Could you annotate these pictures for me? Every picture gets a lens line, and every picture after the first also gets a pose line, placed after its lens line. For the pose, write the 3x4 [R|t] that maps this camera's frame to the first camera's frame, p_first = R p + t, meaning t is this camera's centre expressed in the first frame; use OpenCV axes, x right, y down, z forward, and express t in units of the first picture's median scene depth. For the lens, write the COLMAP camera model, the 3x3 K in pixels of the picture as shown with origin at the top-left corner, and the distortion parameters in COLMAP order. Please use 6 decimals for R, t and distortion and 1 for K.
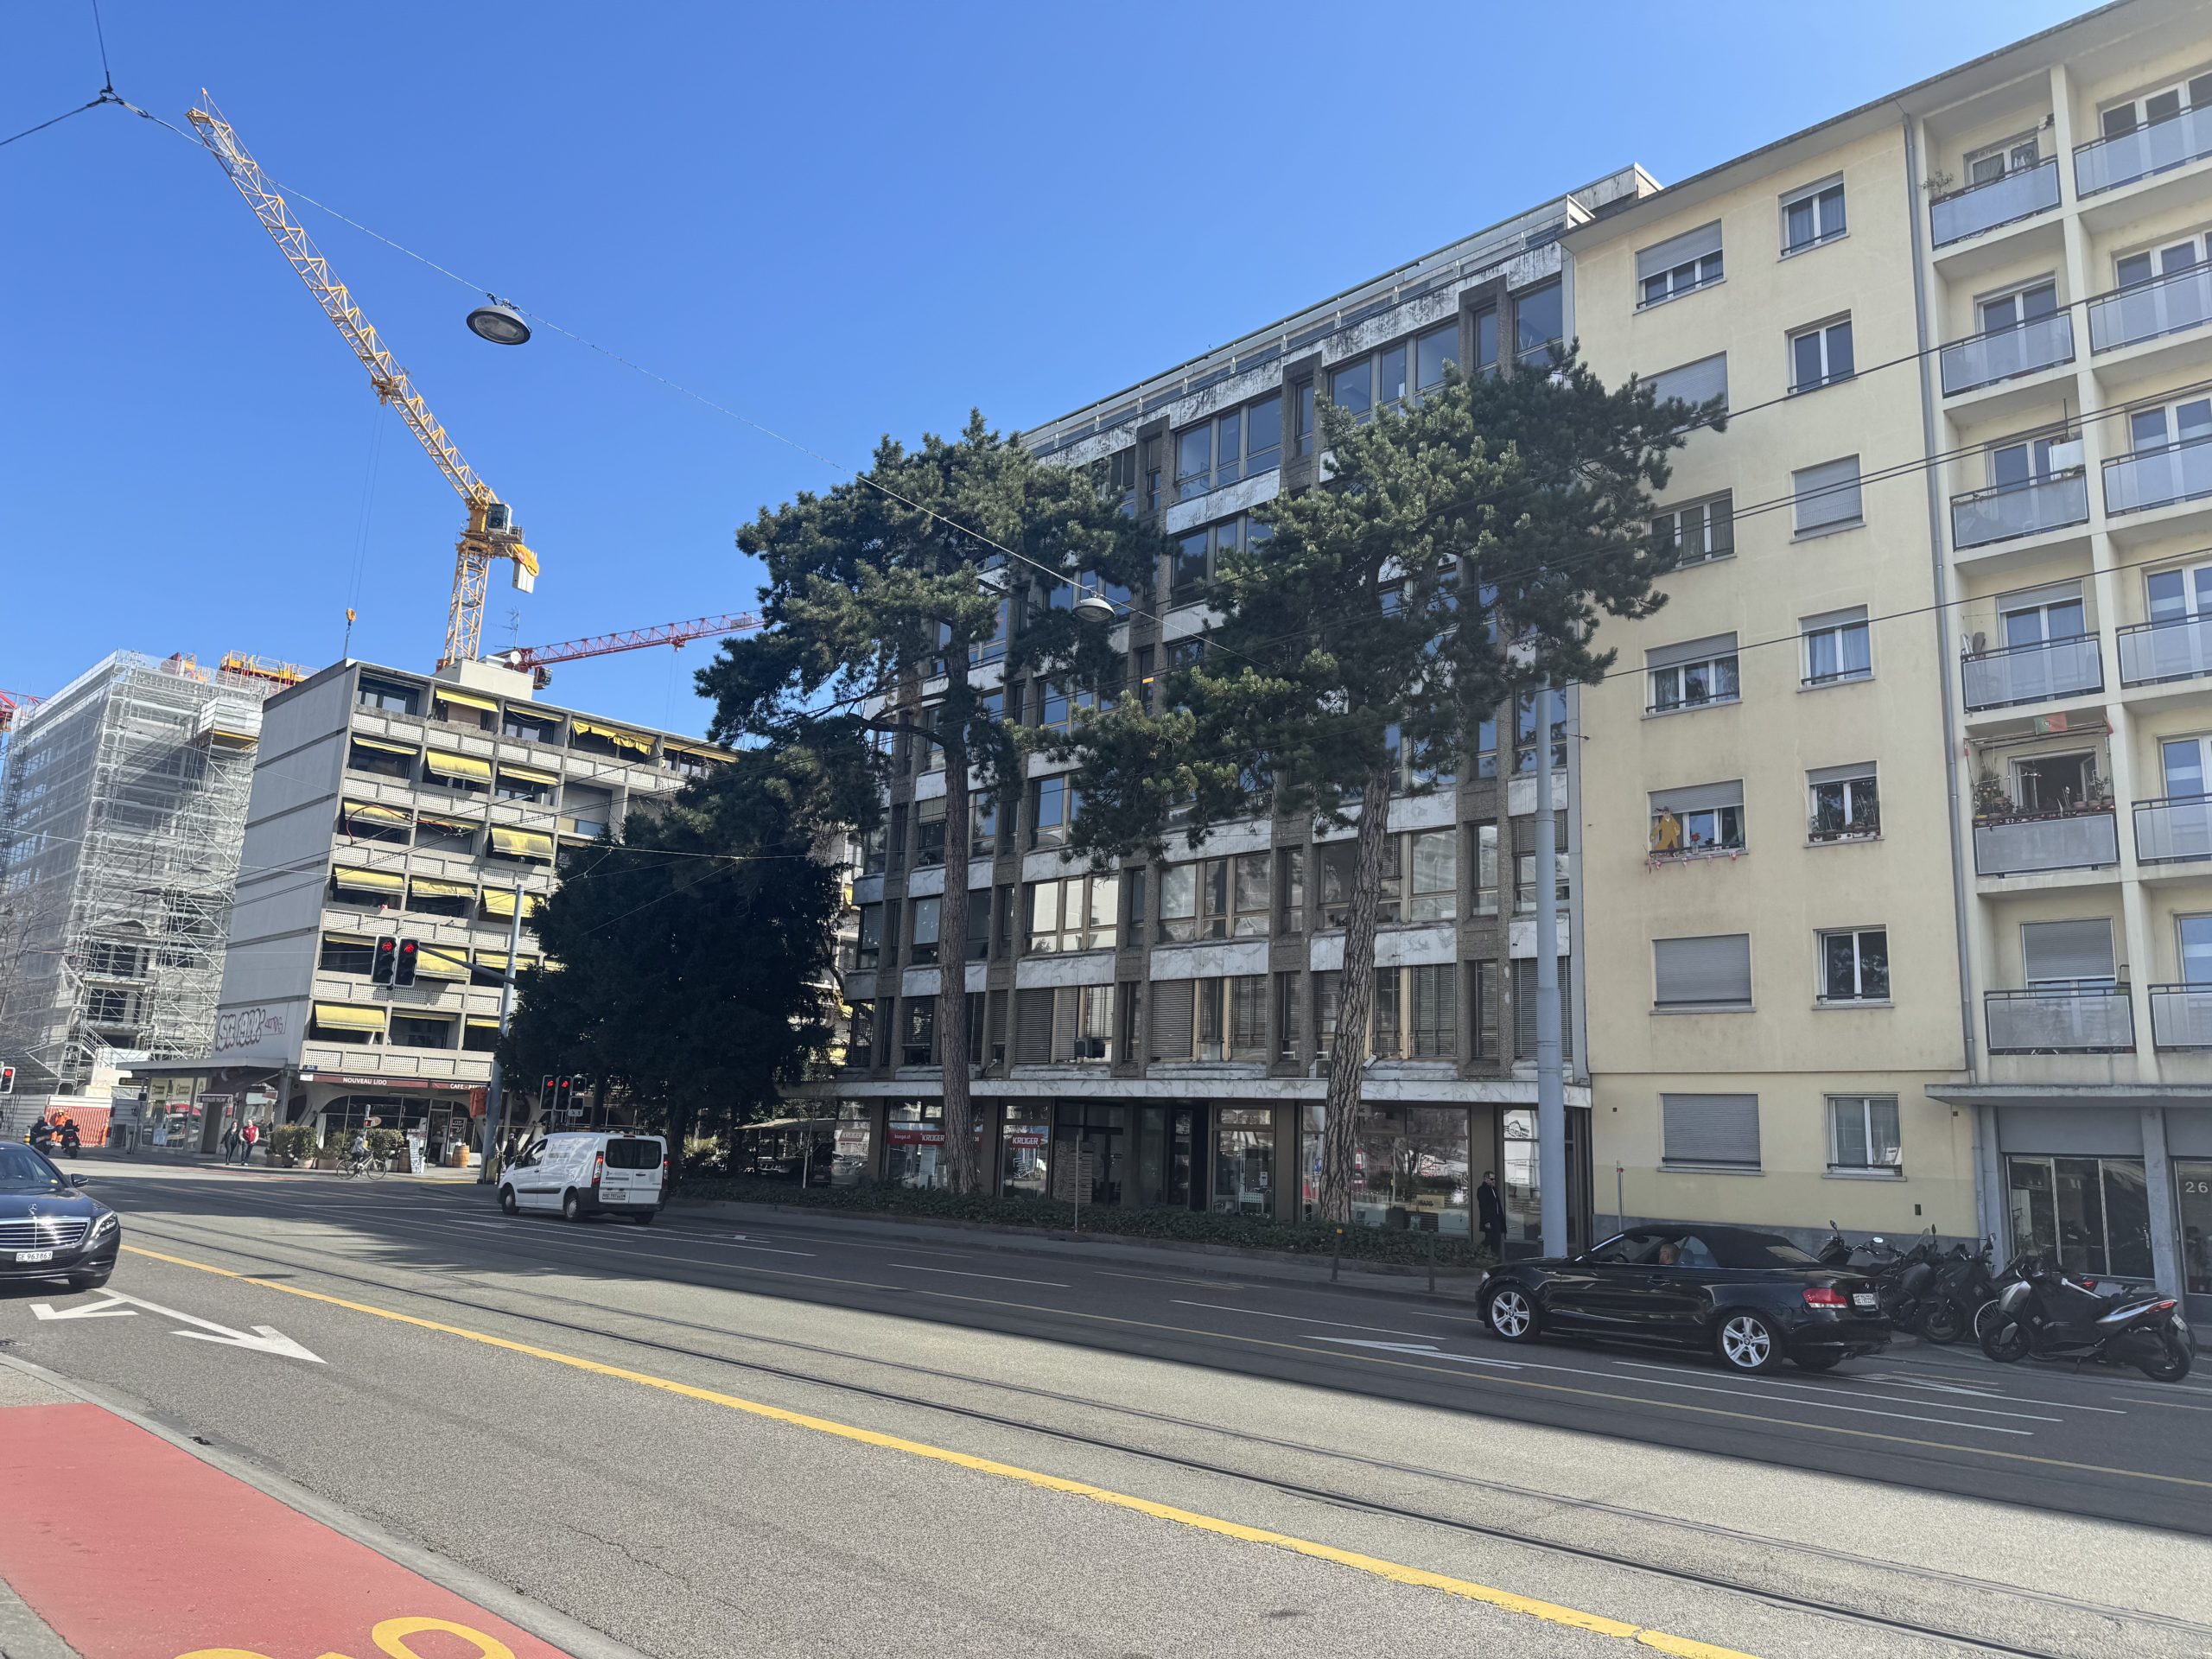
lens RADIAL K [[1580.6, 0, 1115.4], [0, 1580.6, 825.8], [0, 0, 1]] dist [-0.003470, -0.005806]
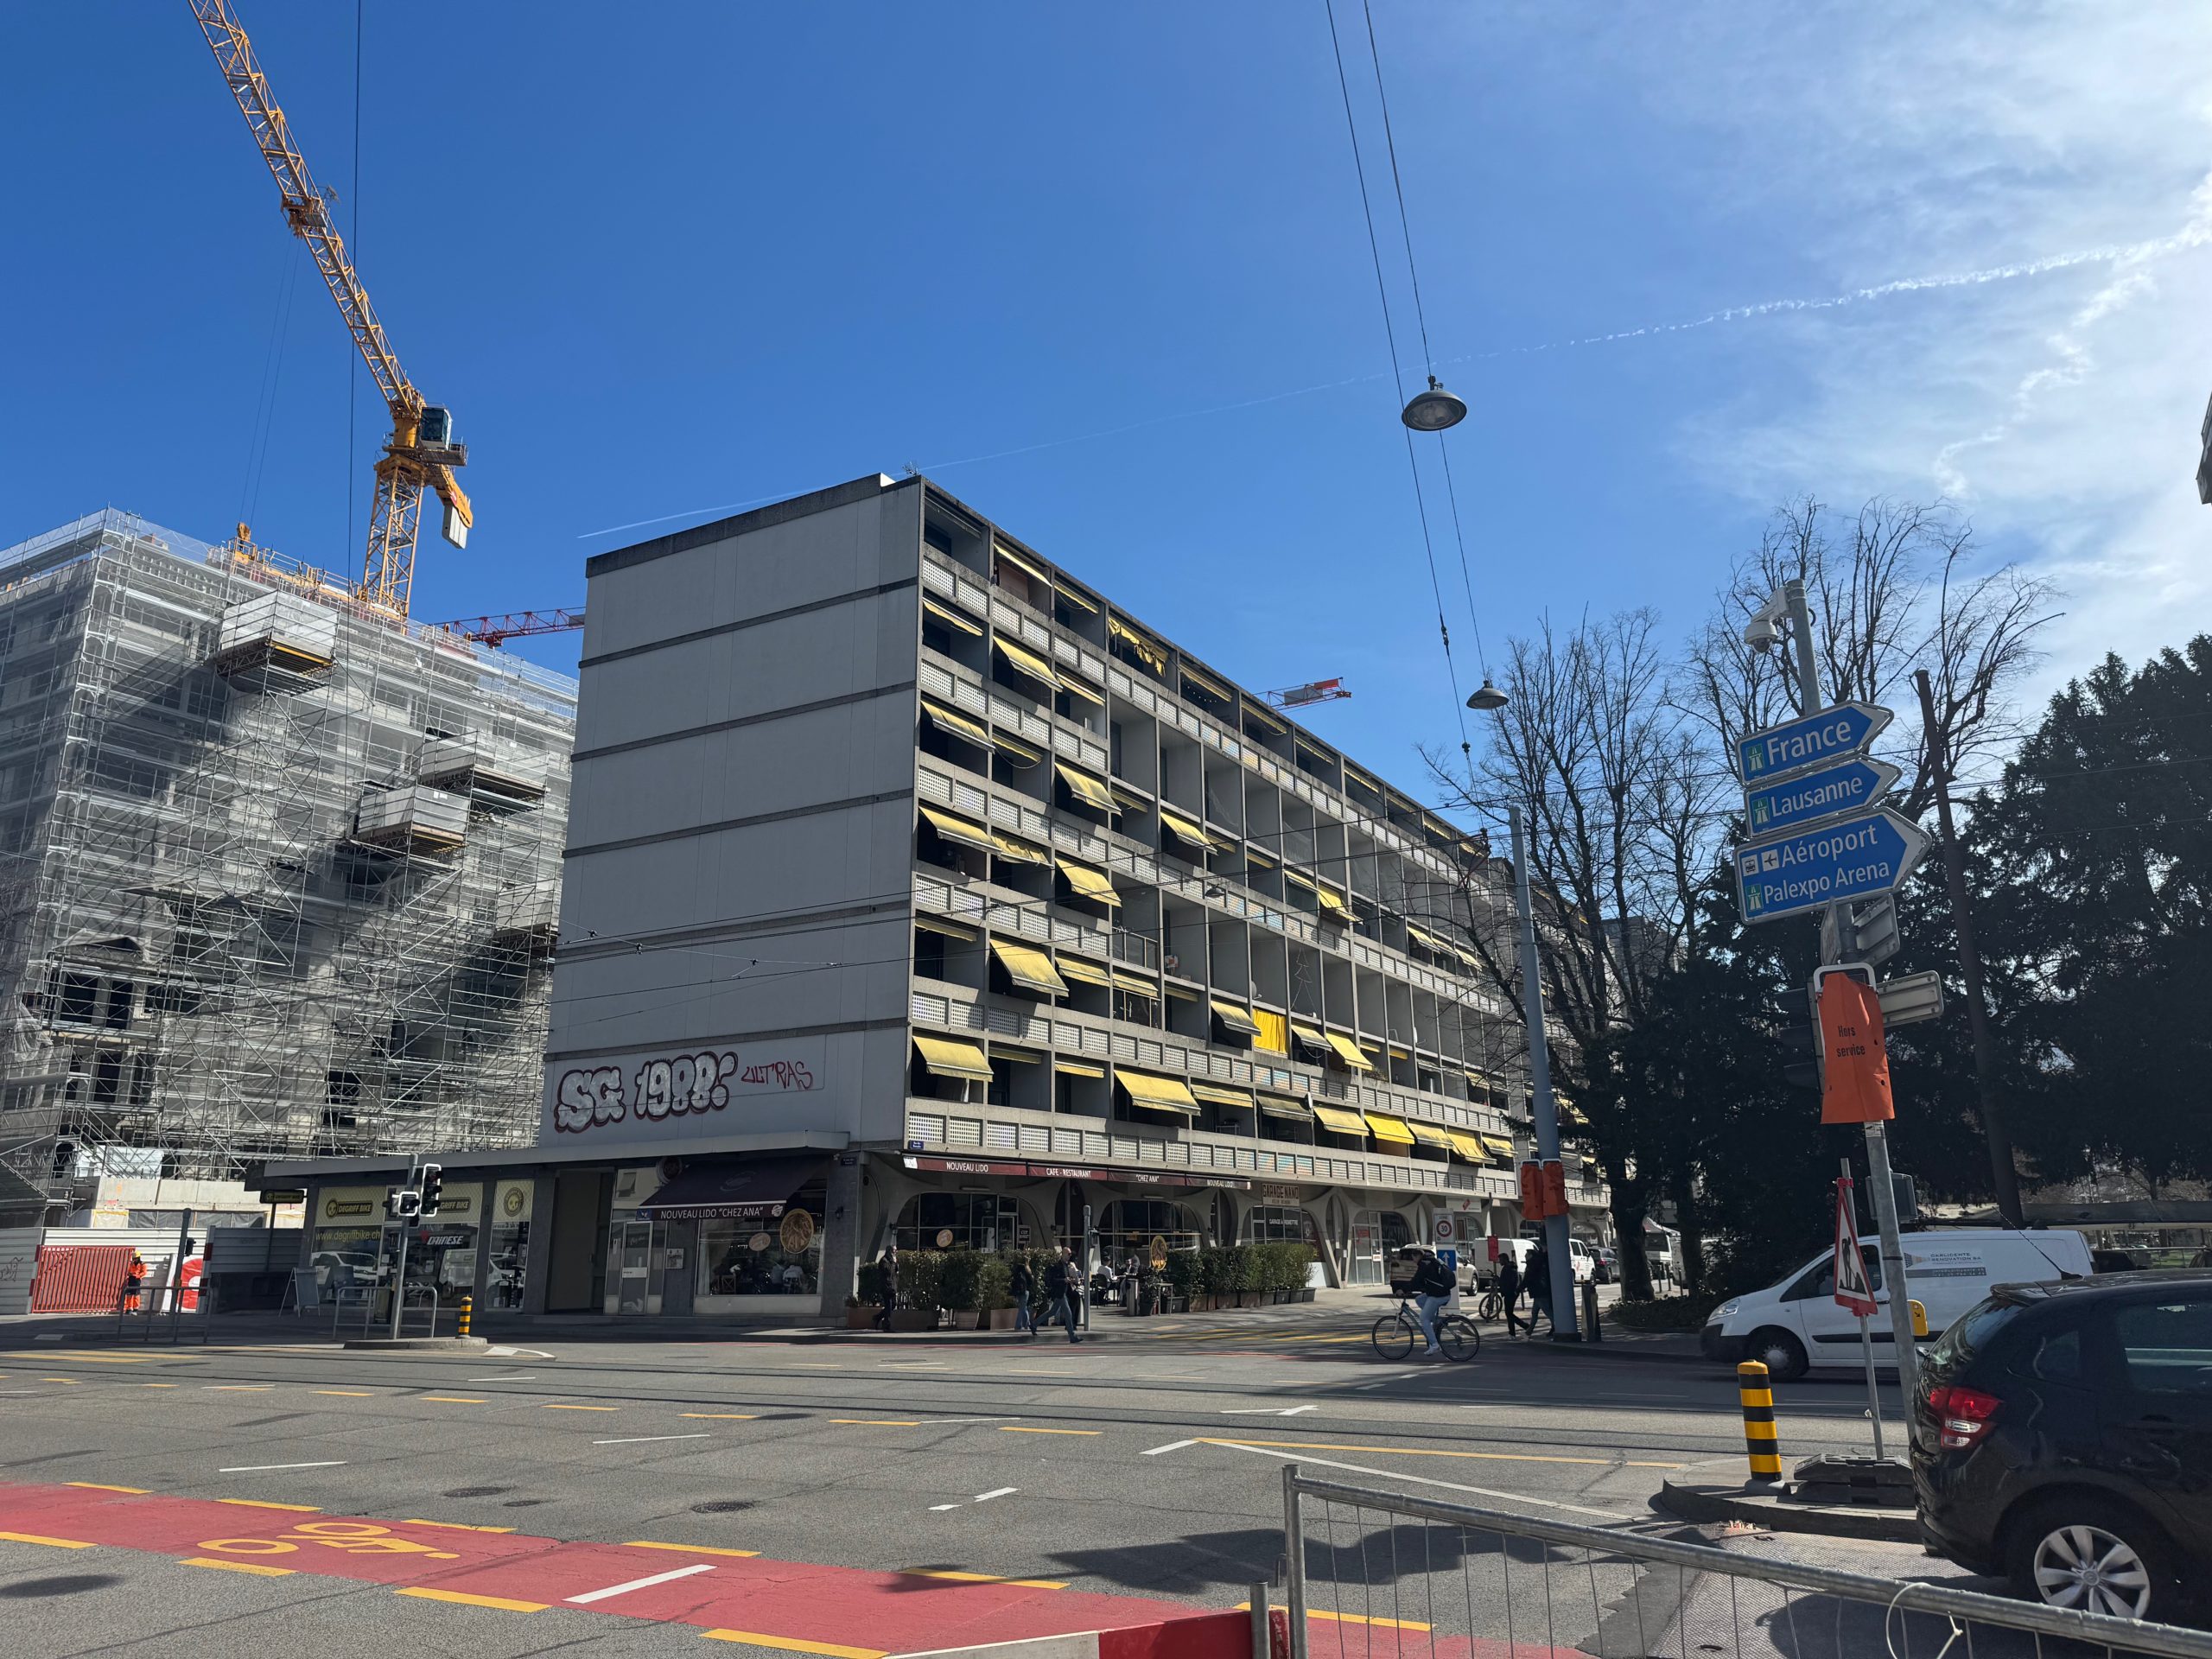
lens RADIAL K [[1580.6, 0, 1126.6], [0, 1580.6, 777.1], [0, 0, 1]] dist [-0.003470, -0.005806]
pose [[0.958836, 0.028531, 0.282522, -0.545154], [-0.005043, 0.996494, -0.083516, 0.060636], [-0.283914, 0.078653, 0.955618, 0.375154]]
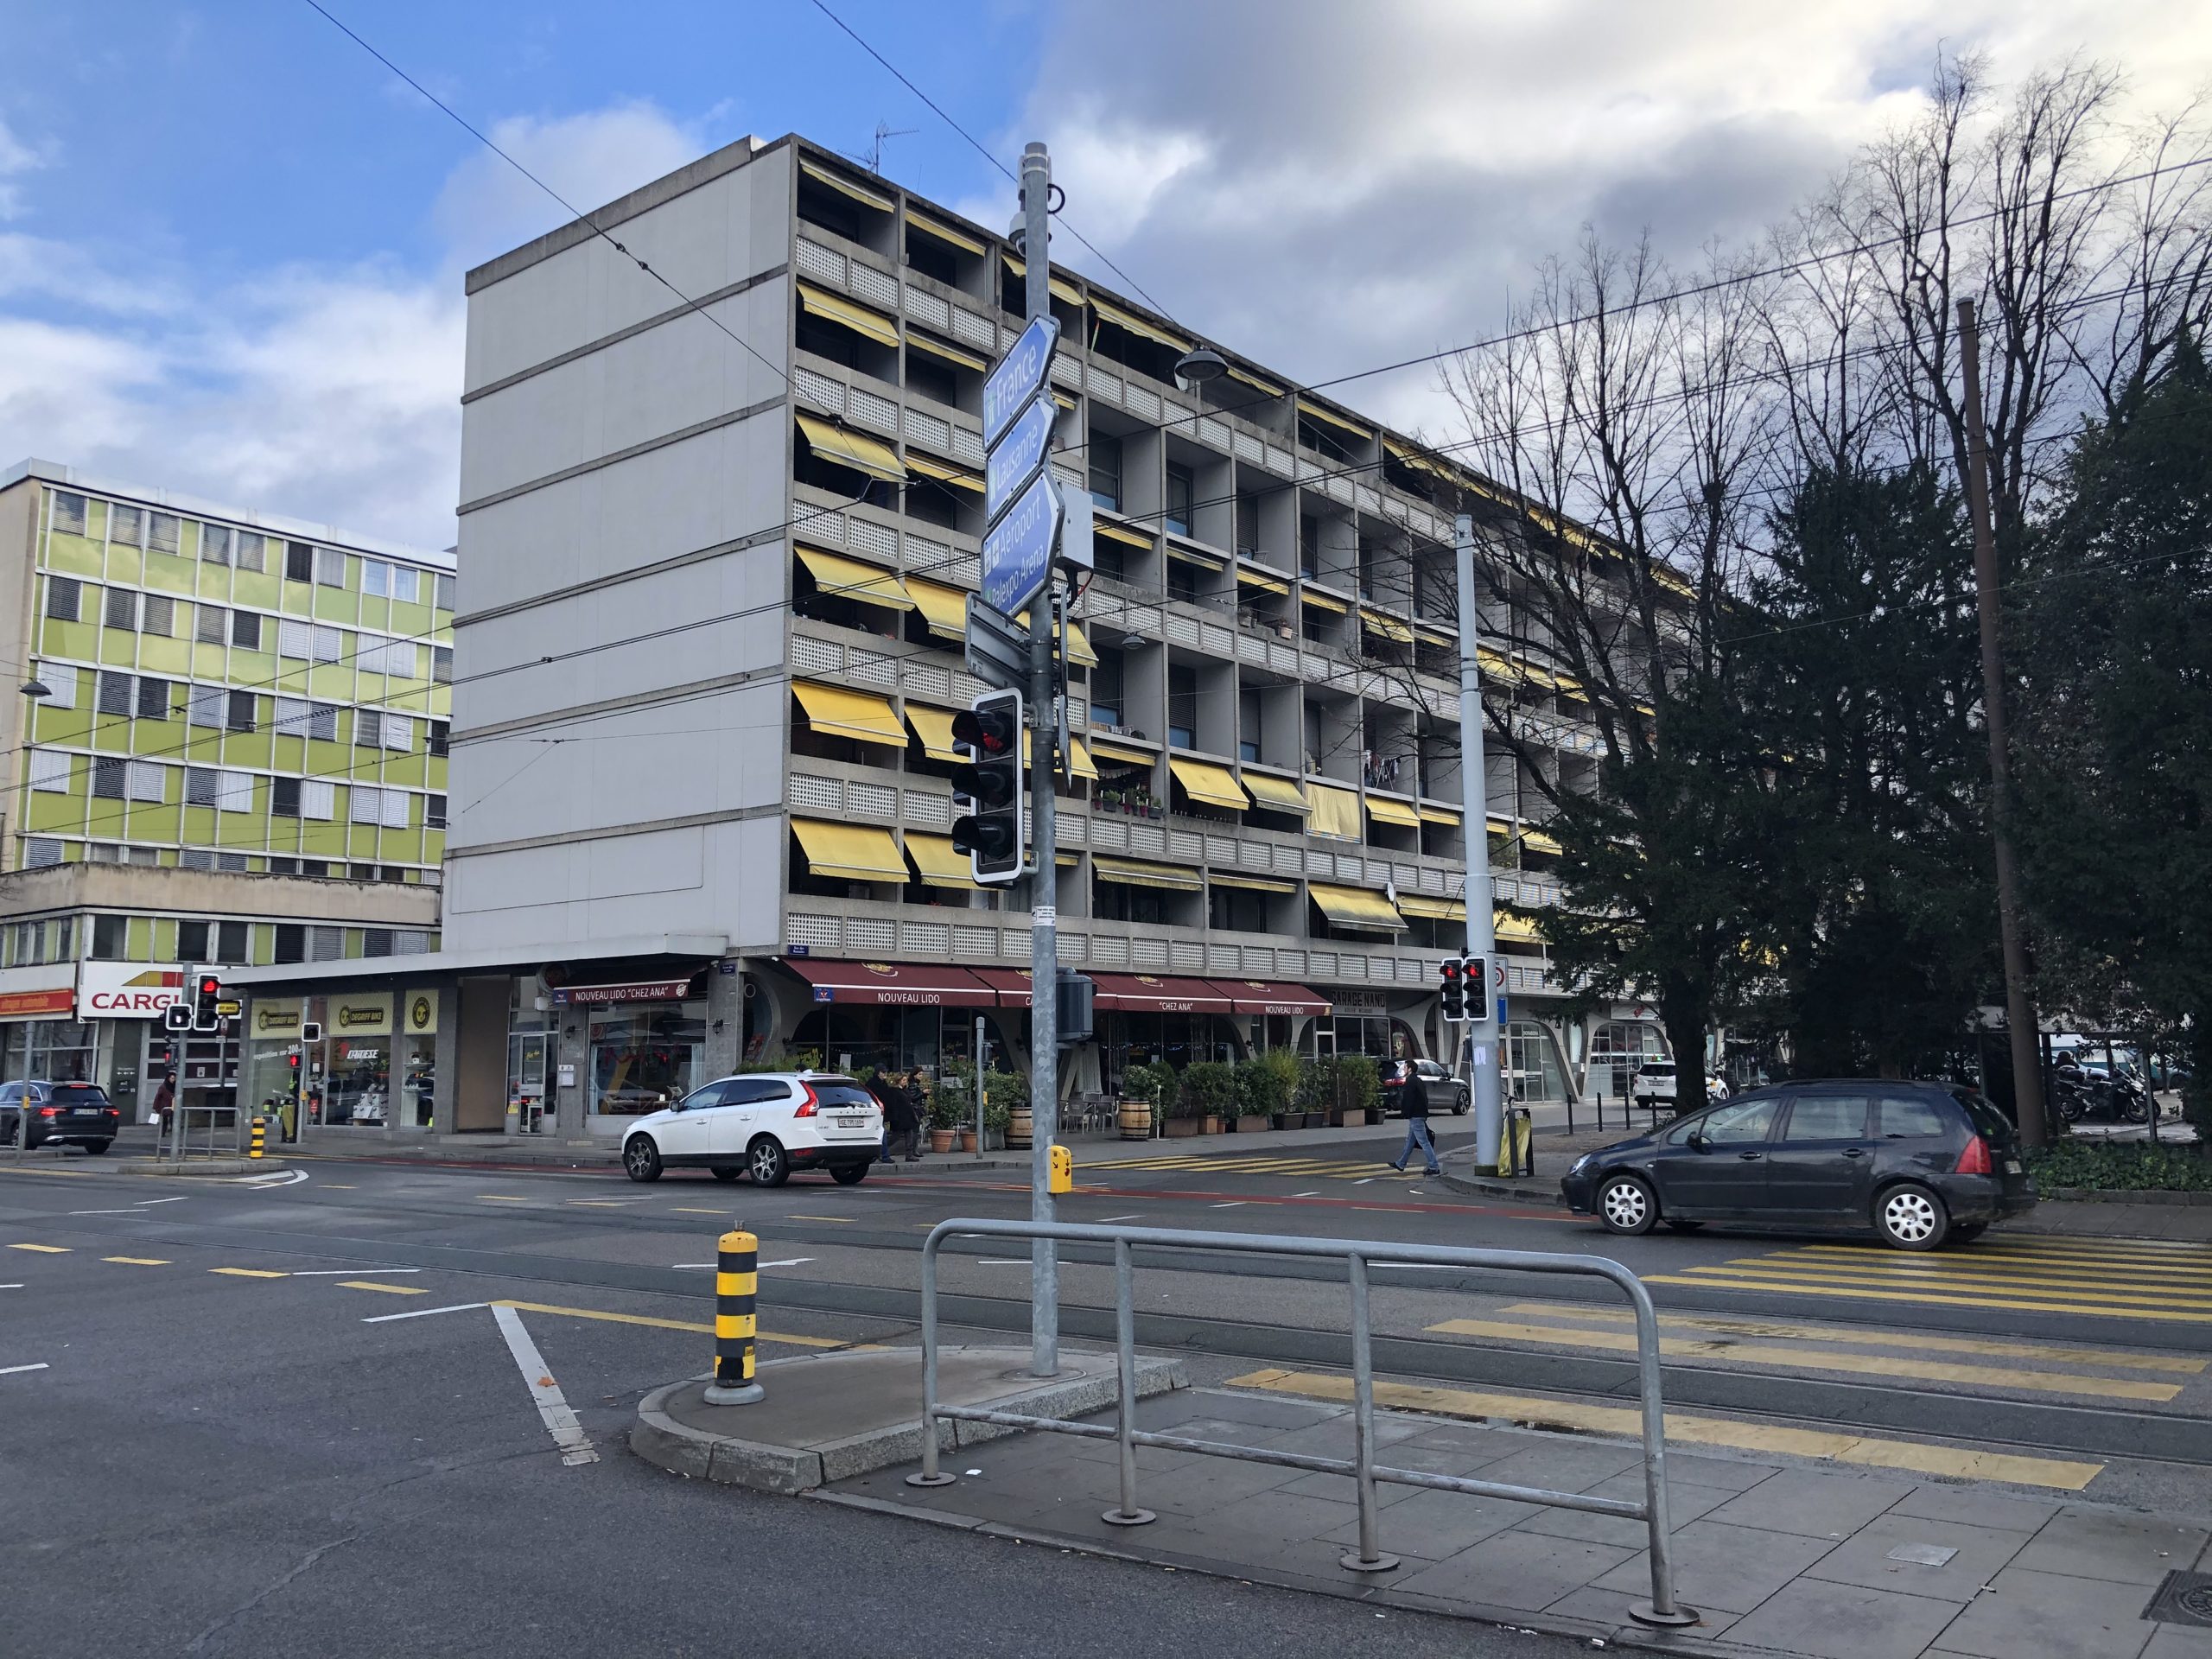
lens RADIAL K [[1828.3, 0, 1100.9], [0, 1828.3, 834.8], [0, 0, 1]] dist [-0.019703, -0.014061]
pose [[0.992993, -0.035181, 0.112819, -0.432350], [0.025564, 0.996003, 0.085580, 0.064179], [-0.115379, -0.082096, 0.989923, 0.386053]]
